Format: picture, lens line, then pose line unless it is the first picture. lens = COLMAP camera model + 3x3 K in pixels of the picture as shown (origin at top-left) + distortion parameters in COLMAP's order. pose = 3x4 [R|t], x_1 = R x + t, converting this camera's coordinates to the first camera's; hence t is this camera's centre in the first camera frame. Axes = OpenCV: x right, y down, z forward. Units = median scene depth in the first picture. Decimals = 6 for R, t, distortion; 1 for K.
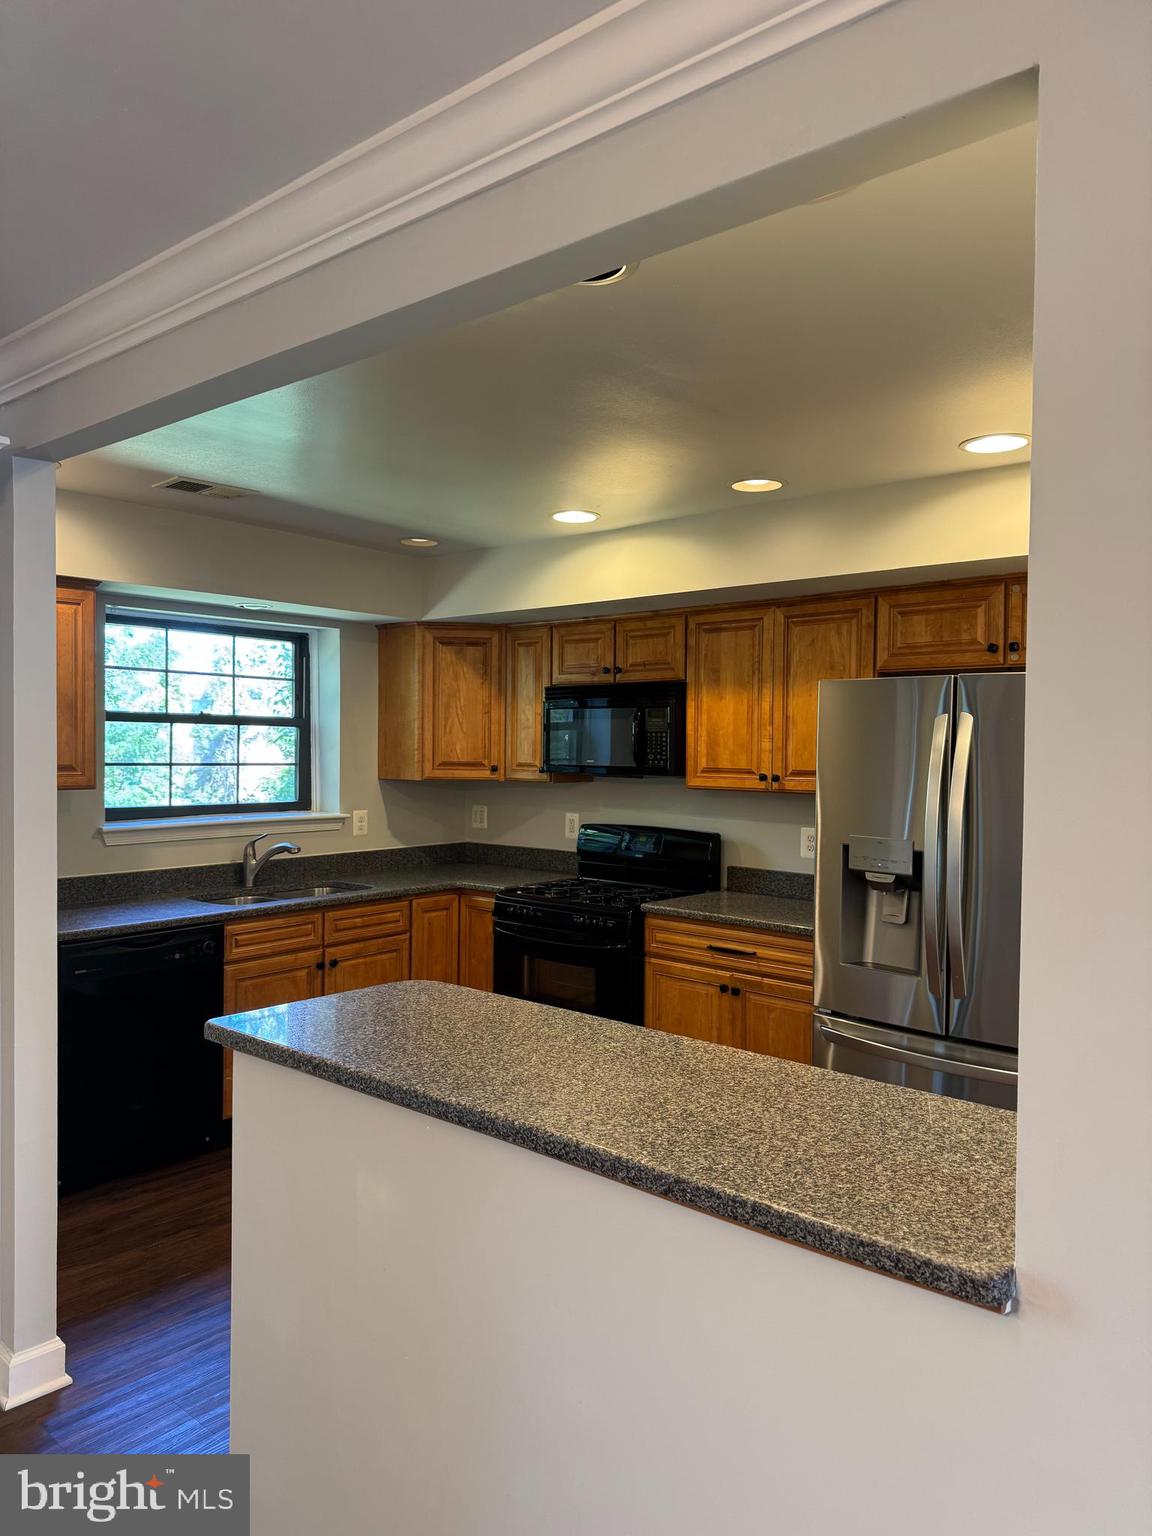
lens RADIAL K [[1086.7, 0, 574.1], [0, 1086.7, 771.9], [0, 0, 1]] dist [0.092731, -0.001156]
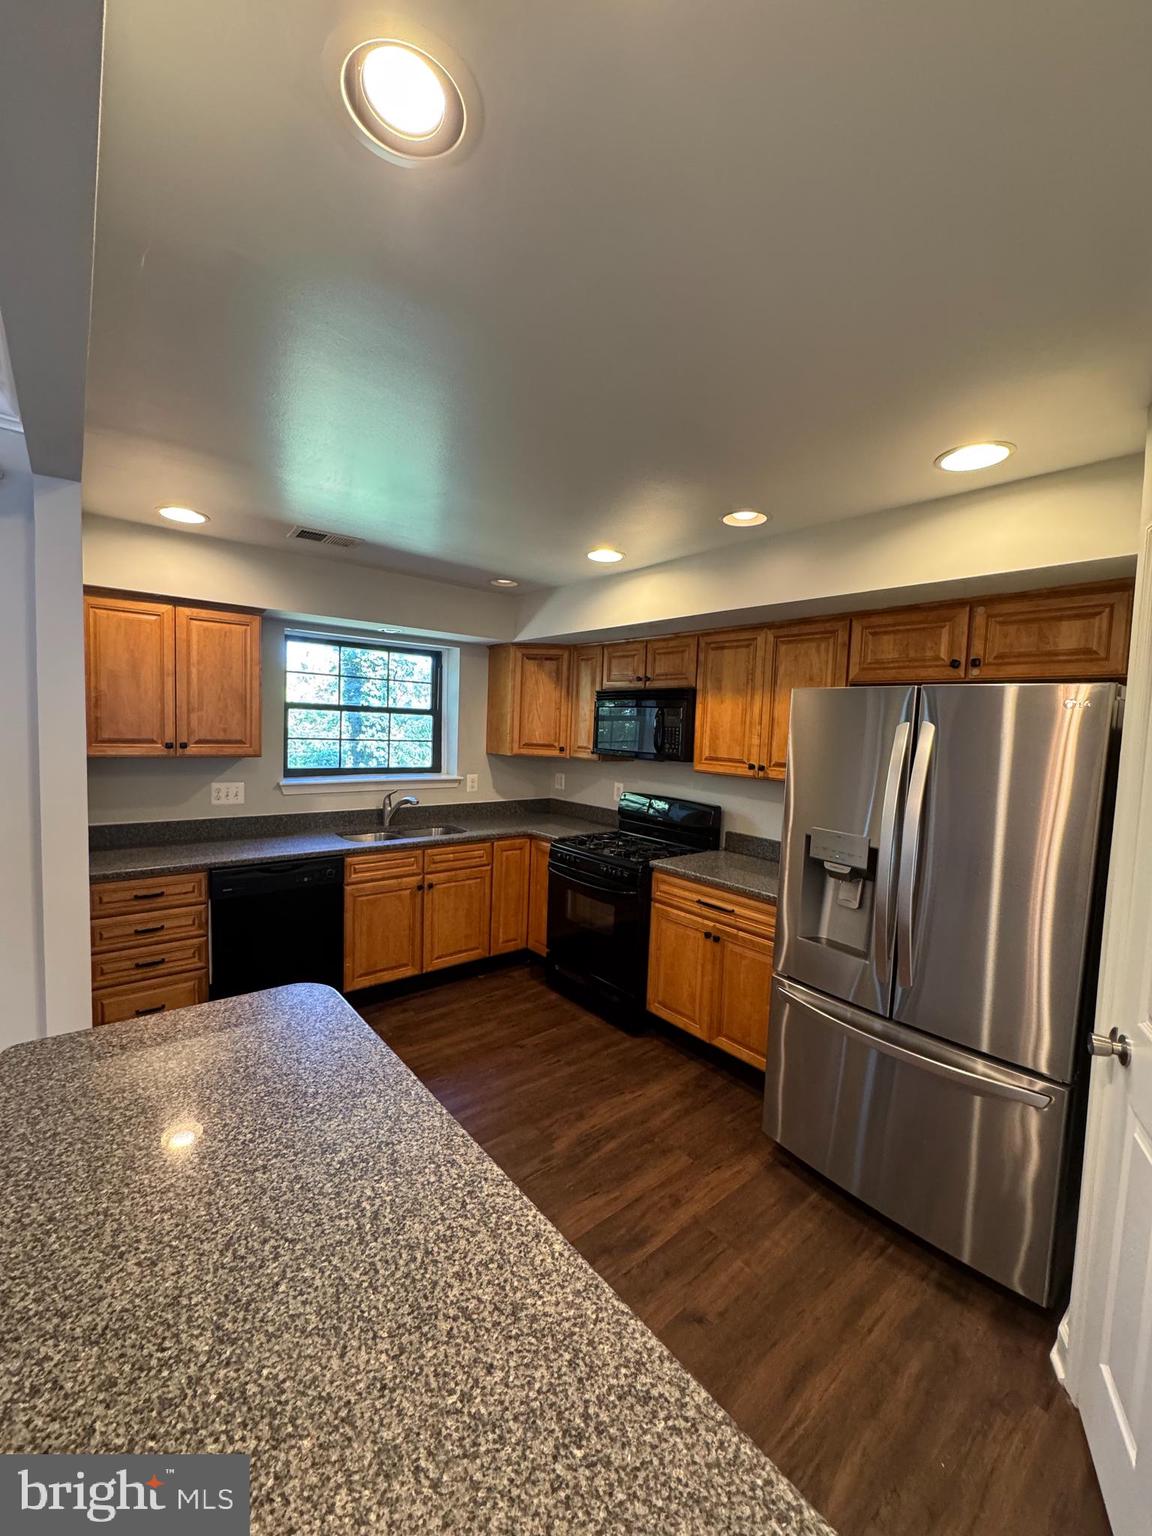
lens RADIAL K [[614.5, 0, 580.3], [0, 614.5, 768.1], [0, 0, 1]] dist [-0.012189, 0.000579]
pose [[0.986156, 0.040366, -0.160832, 0.093954], [-0.033323, 0.998374, 0.046249, -0.019586], [0.162437, -0.040249, 0.985898, 0.277288]]
